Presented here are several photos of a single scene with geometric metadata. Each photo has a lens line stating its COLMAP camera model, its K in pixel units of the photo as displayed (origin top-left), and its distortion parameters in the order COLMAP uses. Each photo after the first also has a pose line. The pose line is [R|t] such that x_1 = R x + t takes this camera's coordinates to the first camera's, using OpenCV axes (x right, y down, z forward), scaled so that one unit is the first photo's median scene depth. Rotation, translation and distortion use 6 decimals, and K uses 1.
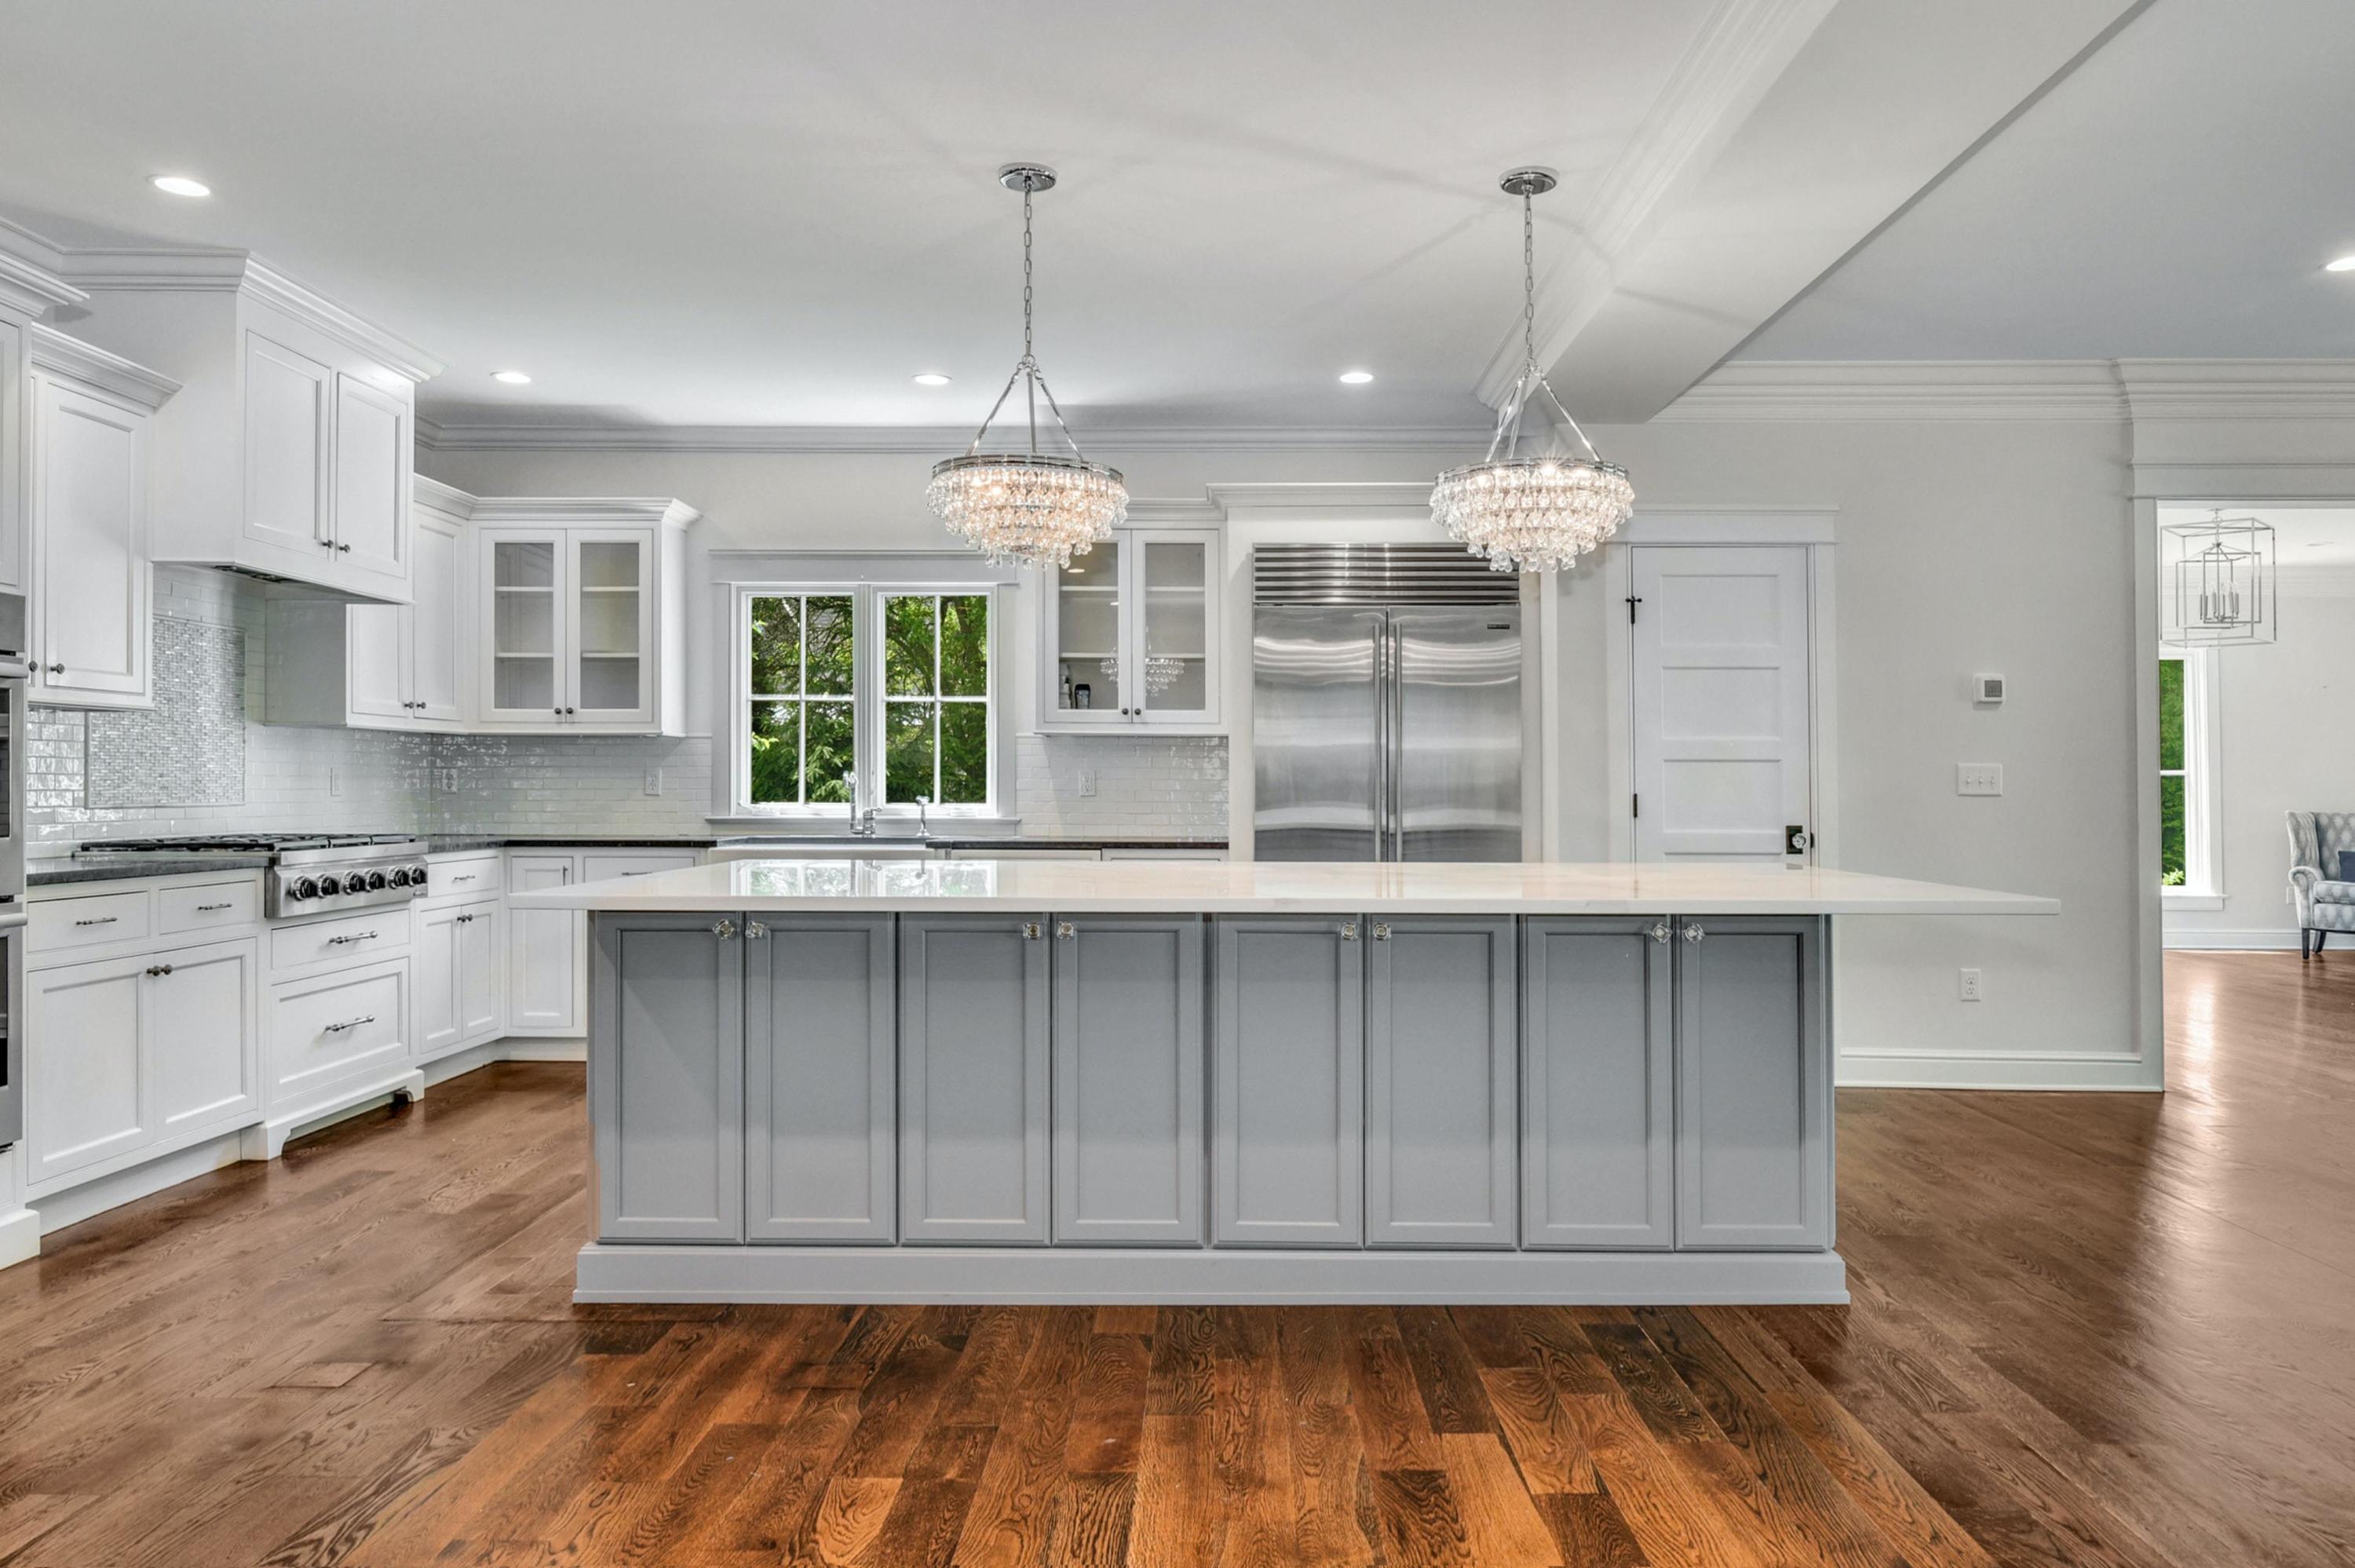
lens RADIAL K [[1618.6, 0, 1177.5], [0, 1618.6, 784.0], [0, 0, 1]] dist [0.006823, 0.002208]
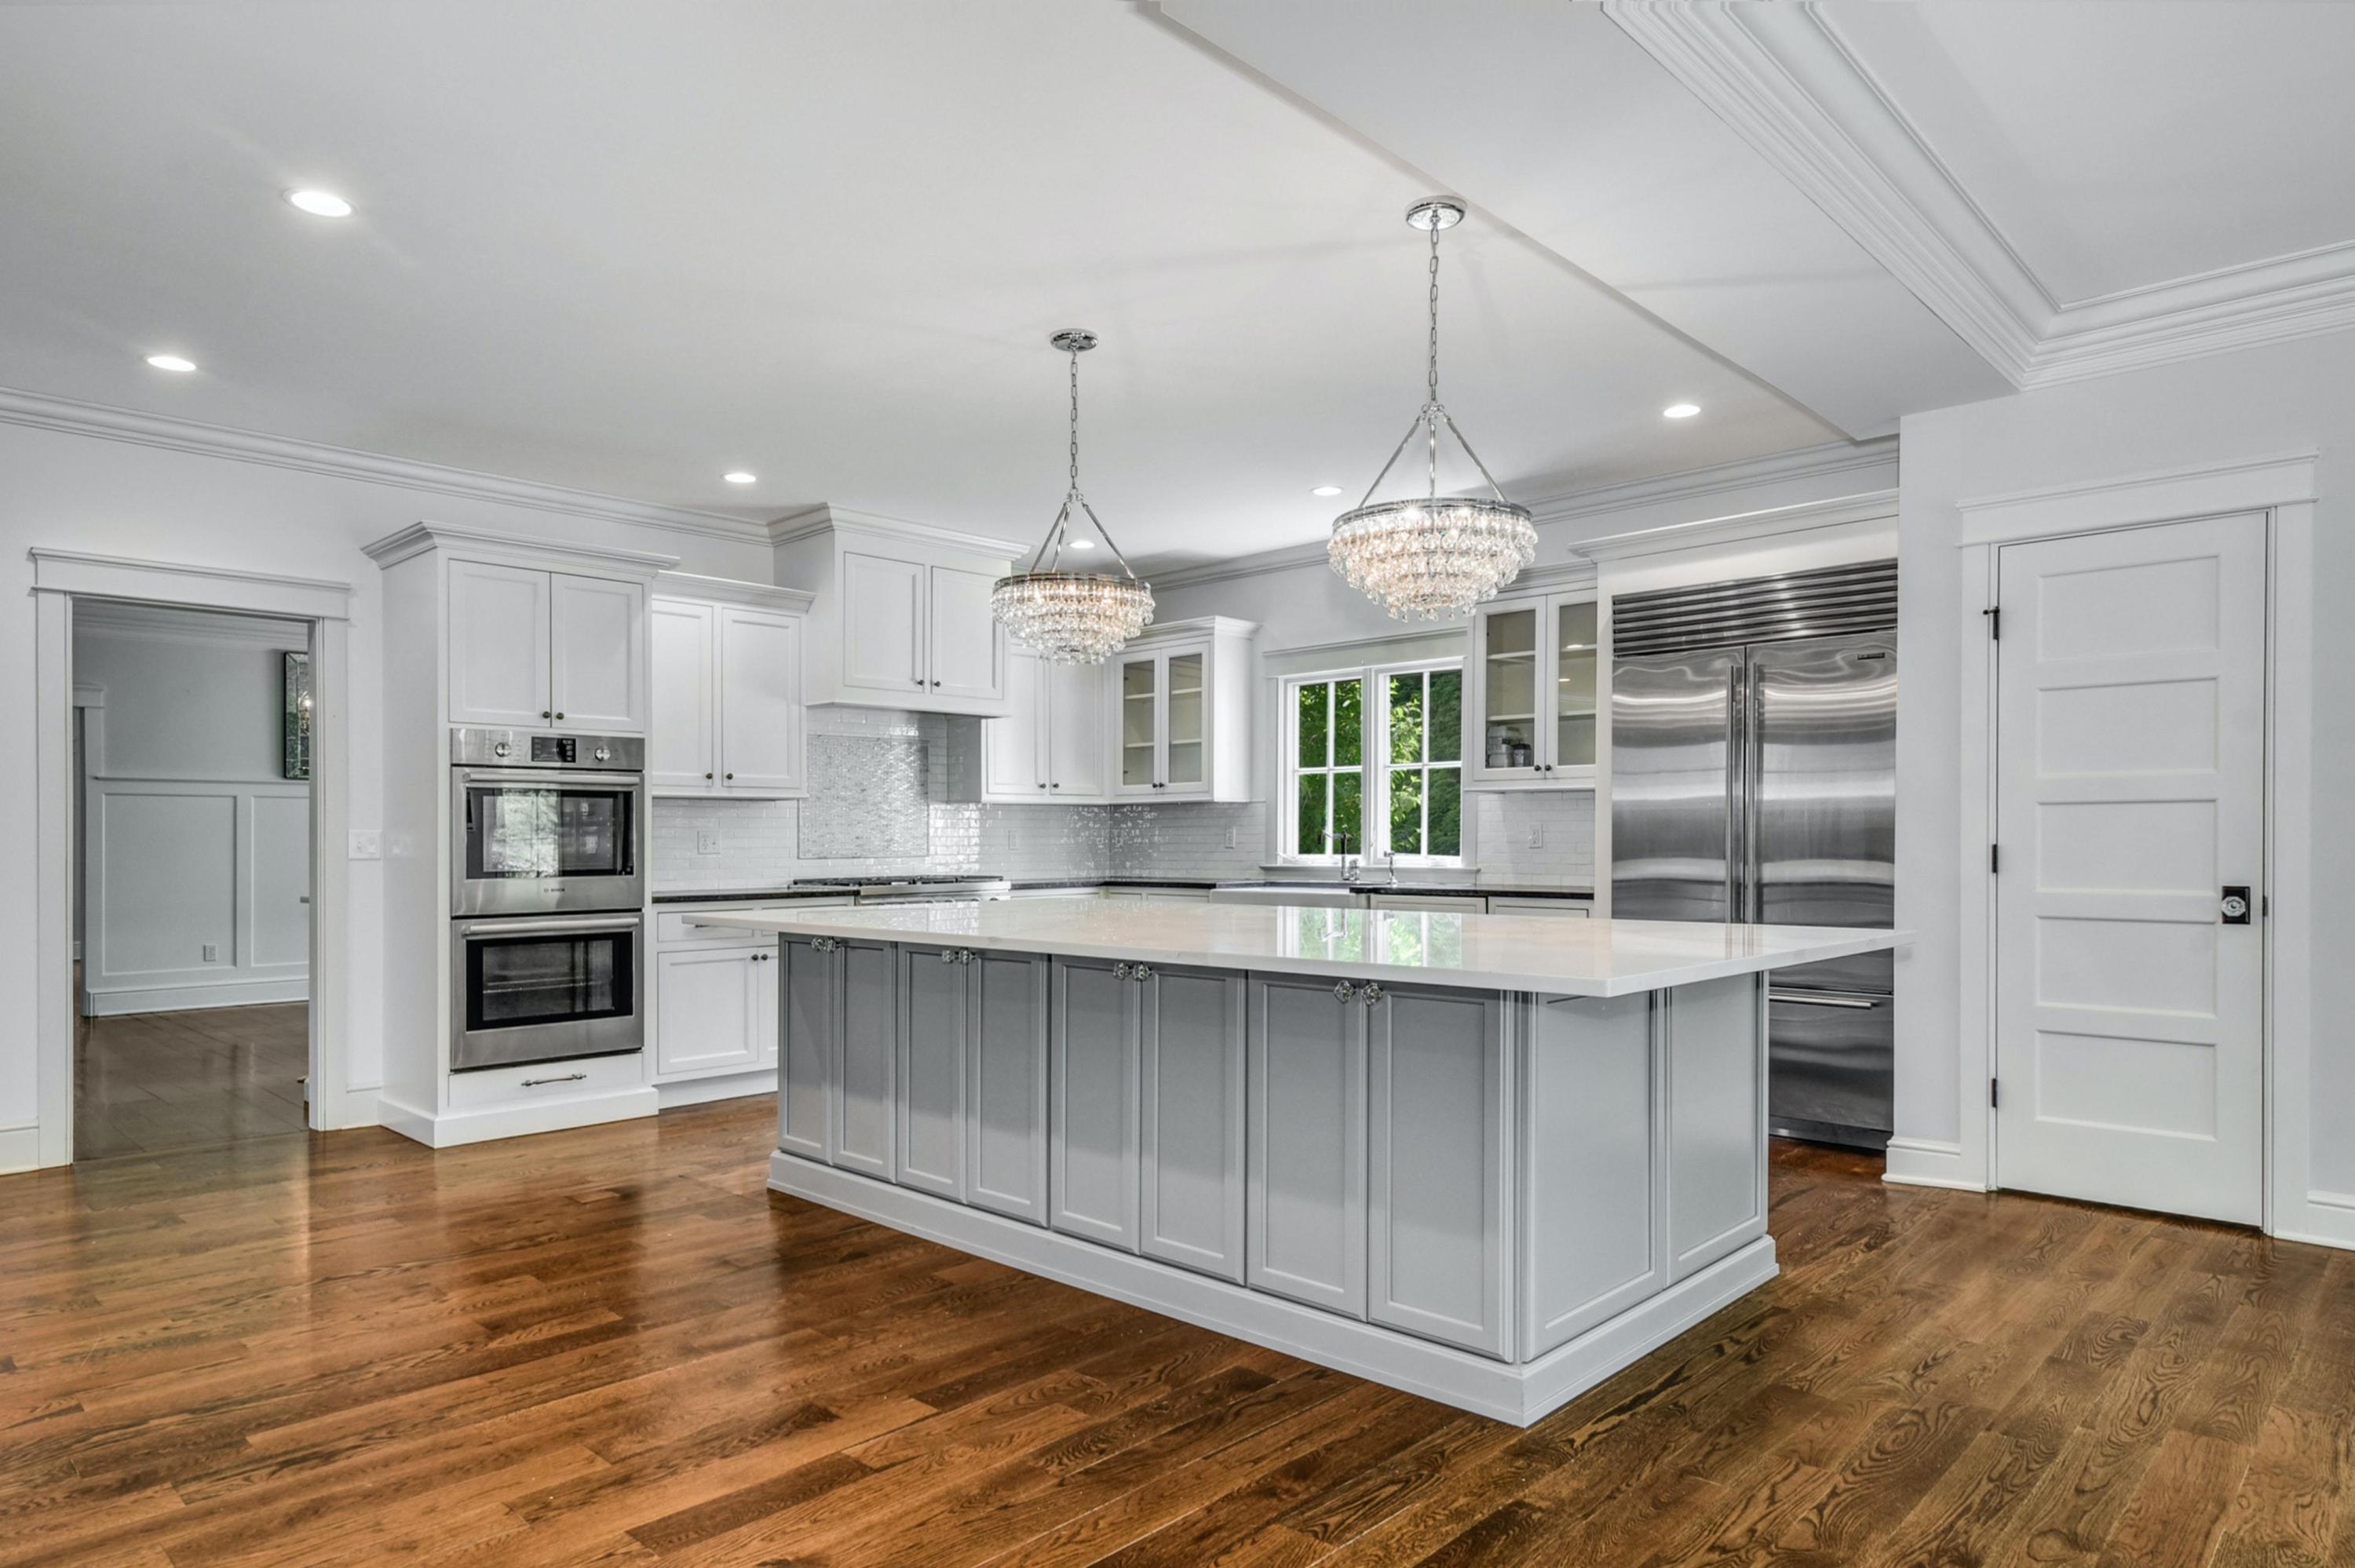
lens RADIAL K [[1398.8, 0, 1149.5], [0, 1398.8, 832.4], [0, 0, 1]] dist [-0.004041, 0.000508]
pose [[0.724405, -0.010643, -0.689293, 0.441062], [0.009236, 0.999941, -0.005733, 0.000304], [0.689313, -0.002213, 0.724460, 0.174371]]
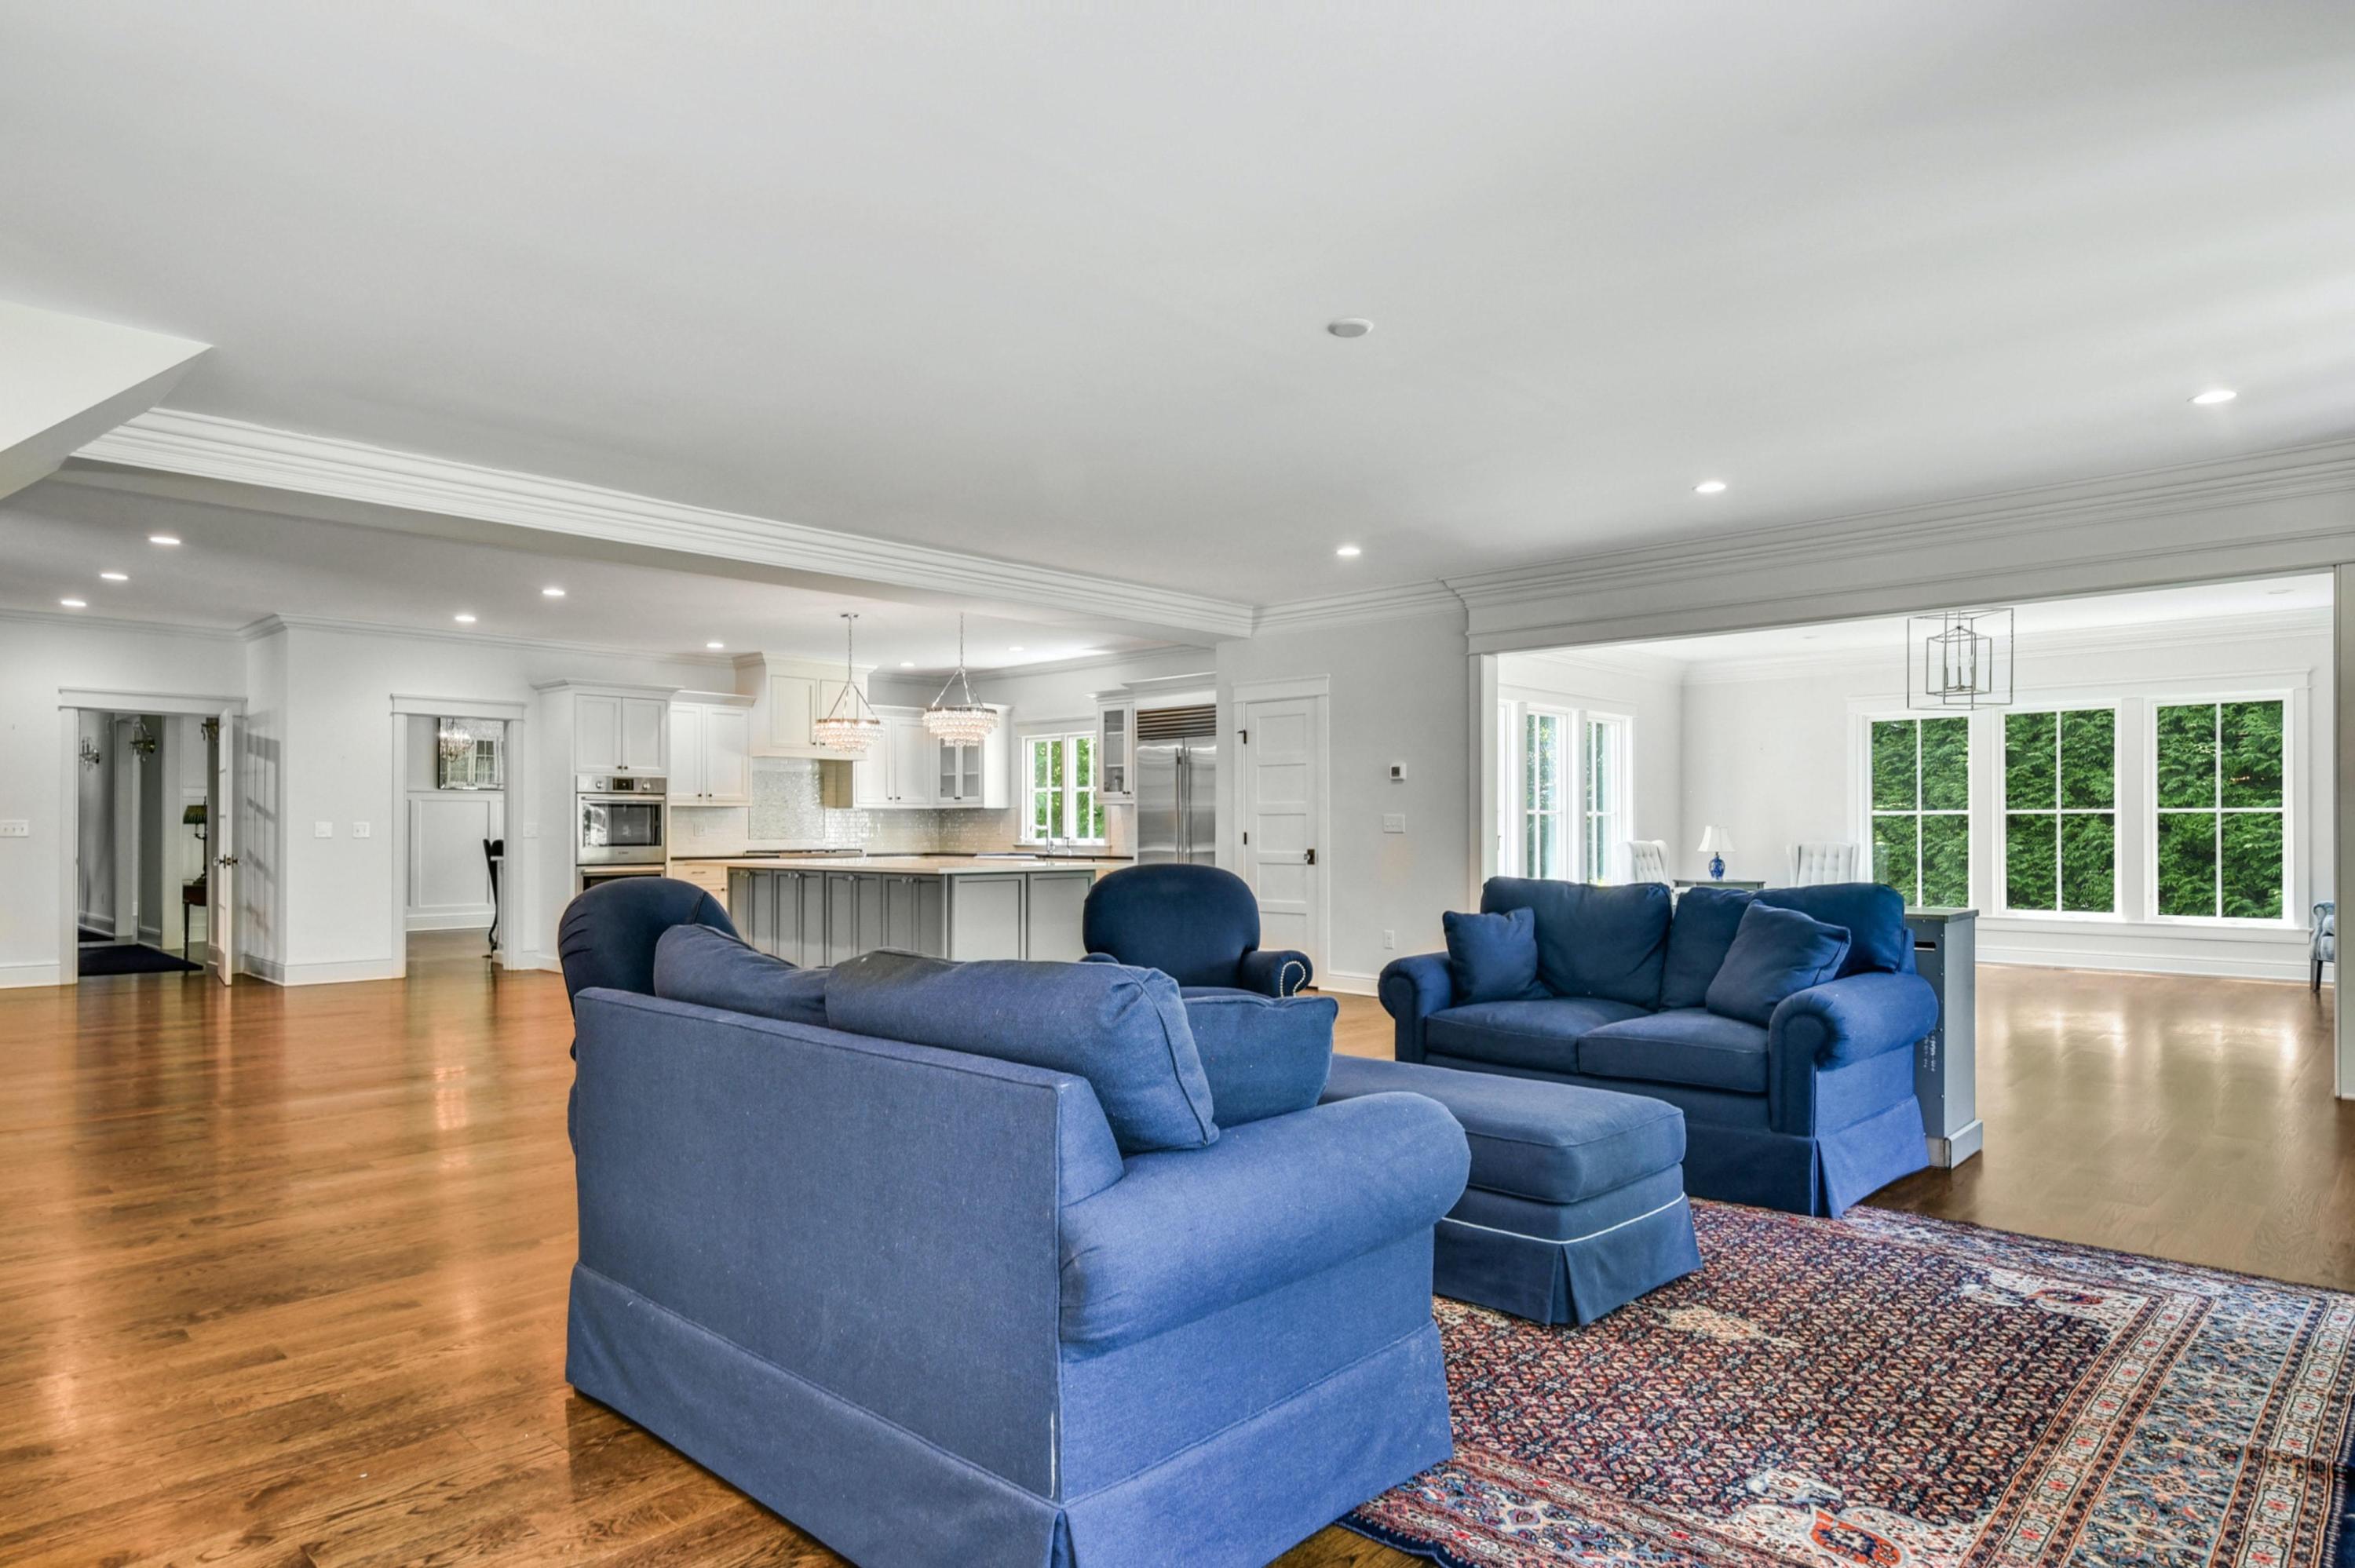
lens RADIAL K [[1365.5, 0, 1131.9], [0, 1365.5, 818.9], [0, 0, 1]] dist [-0.035650, 0.000247]
pose [[0.714009, -0.010817, -0.700053, 1.265006], [0.006029, 0.999939, -0.009302, 0.004586], [0.700111, 0.002421, 0.714030, -0.241723]]
